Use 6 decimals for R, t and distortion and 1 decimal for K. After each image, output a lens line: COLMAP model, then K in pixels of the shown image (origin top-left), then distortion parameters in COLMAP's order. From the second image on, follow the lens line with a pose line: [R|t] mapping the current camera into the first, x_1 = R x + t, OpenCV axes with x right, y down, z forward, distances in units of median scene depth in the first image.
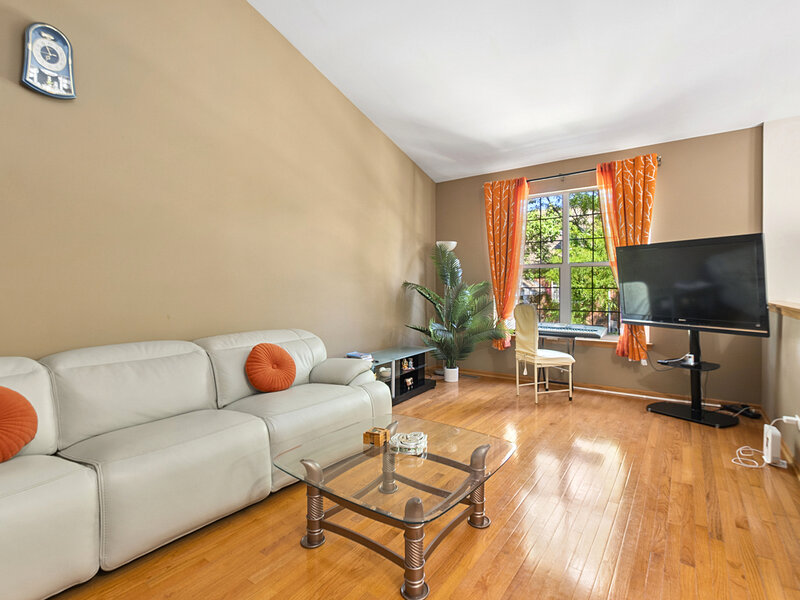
lens RADIAL K [[397.0, 0, 399.0], [0, 397.0, 286.6], [0, 0, 1]] dist [0.009614, -0.001862]
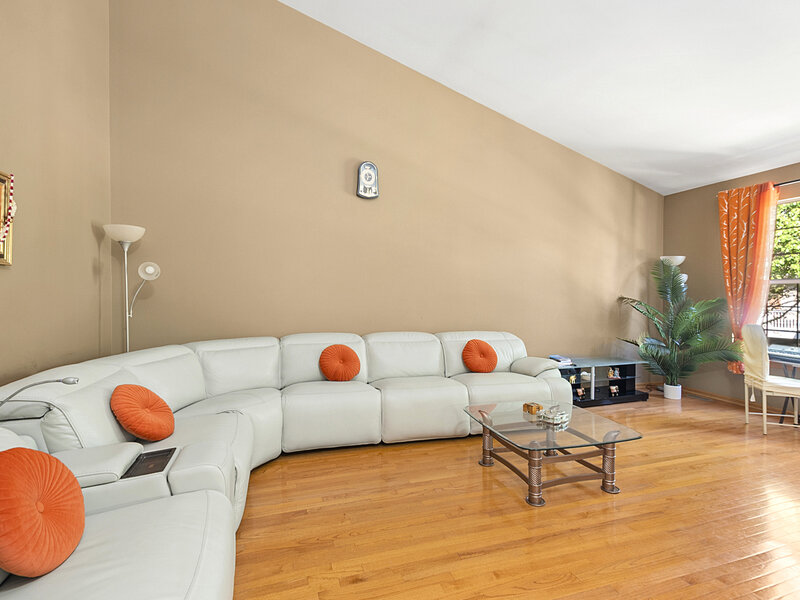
lens RADIAL K [[397.0, 0, 401.6], [0, 397.0, 297.6], [0, 0, 1]] dist [0.009614, -0.001862]
pose [[0.797368, 0.022038, -0.603091, 0.285768], [-0.014914, 0.999747, 0.016813, -0.027685], [0.603309, -0.004412, 0.797495, -0.292116]]
